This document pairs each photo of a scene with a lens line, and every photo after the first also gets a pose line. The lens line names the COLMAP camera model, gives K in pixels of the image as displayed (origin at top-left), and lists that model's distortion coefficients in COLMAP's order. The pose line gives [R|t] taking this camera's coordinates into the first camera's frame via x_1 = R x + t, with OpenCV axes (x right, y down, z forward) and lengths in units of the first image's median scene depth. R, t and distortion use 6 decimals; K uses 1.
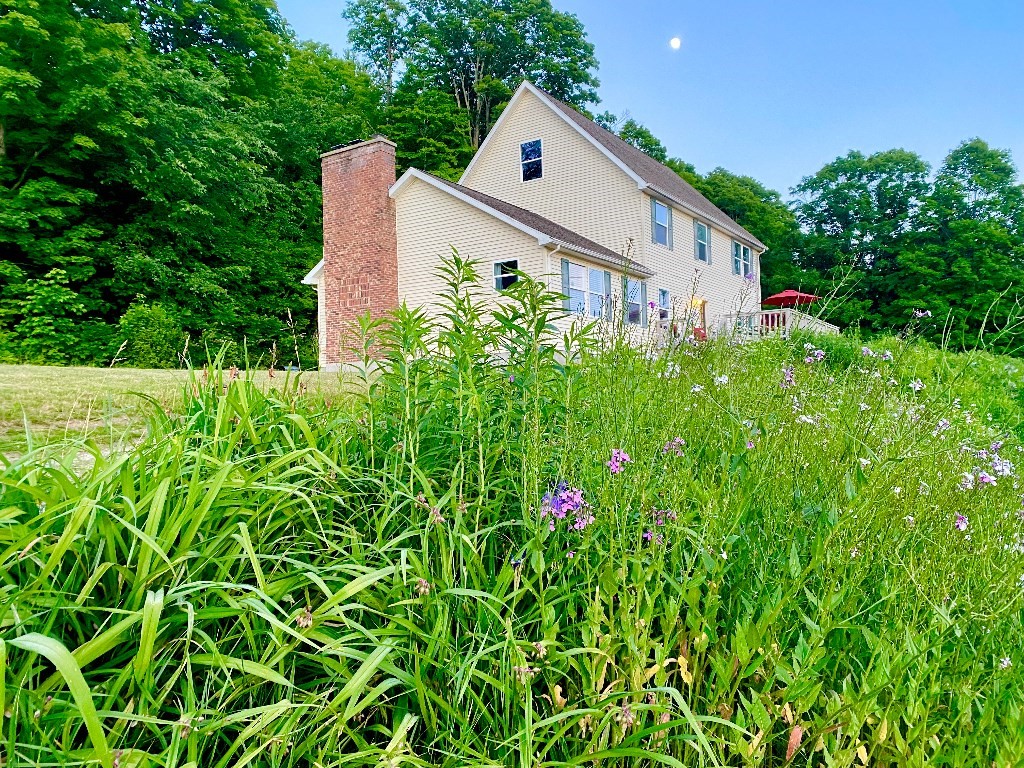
lens RADIAL K [[772.3, 0, 513.1], [0, 772.3, 383.1], [0, 0, 1]] dist [-0.006427, -0.000263]
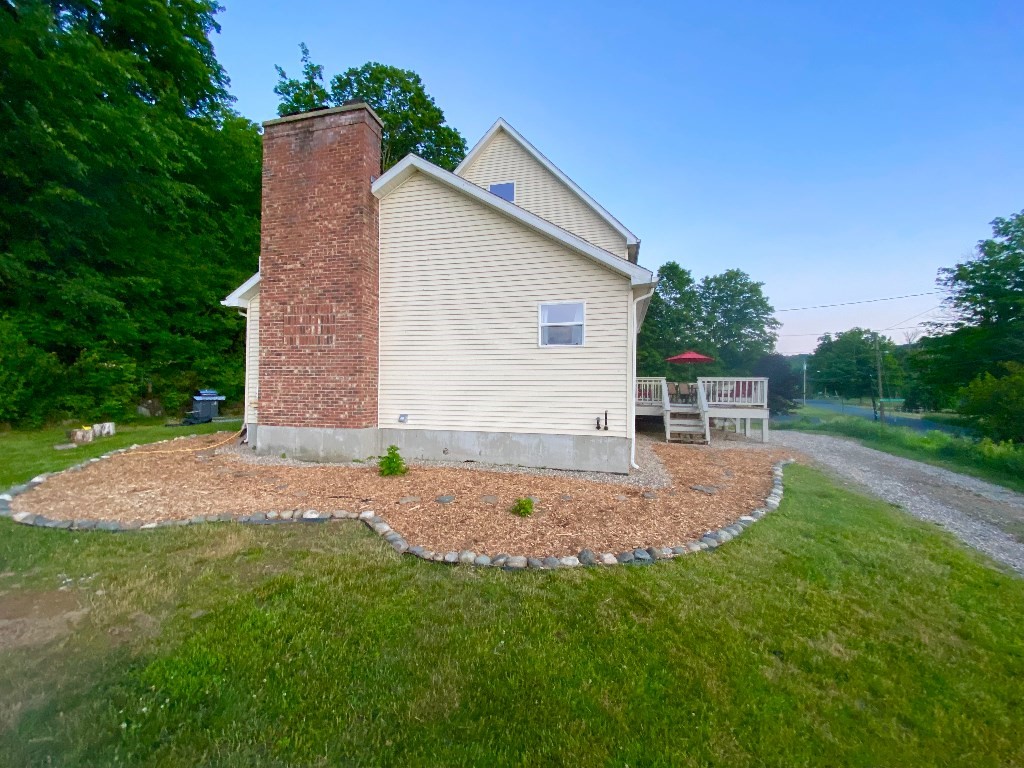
lens RADIAL K [[414.8, 0, 508.3], [0, 414.8, 386.7], [0, 0, 1]] dist [-0.023026, -0.000756]
pose [[0.942449, 0.040463, 0.331893, -0.118069], [-0.049588, 0.998588, 0.019068, -0.059199], [-0.330653, -0.034428, 0.943124, 0.444096]]
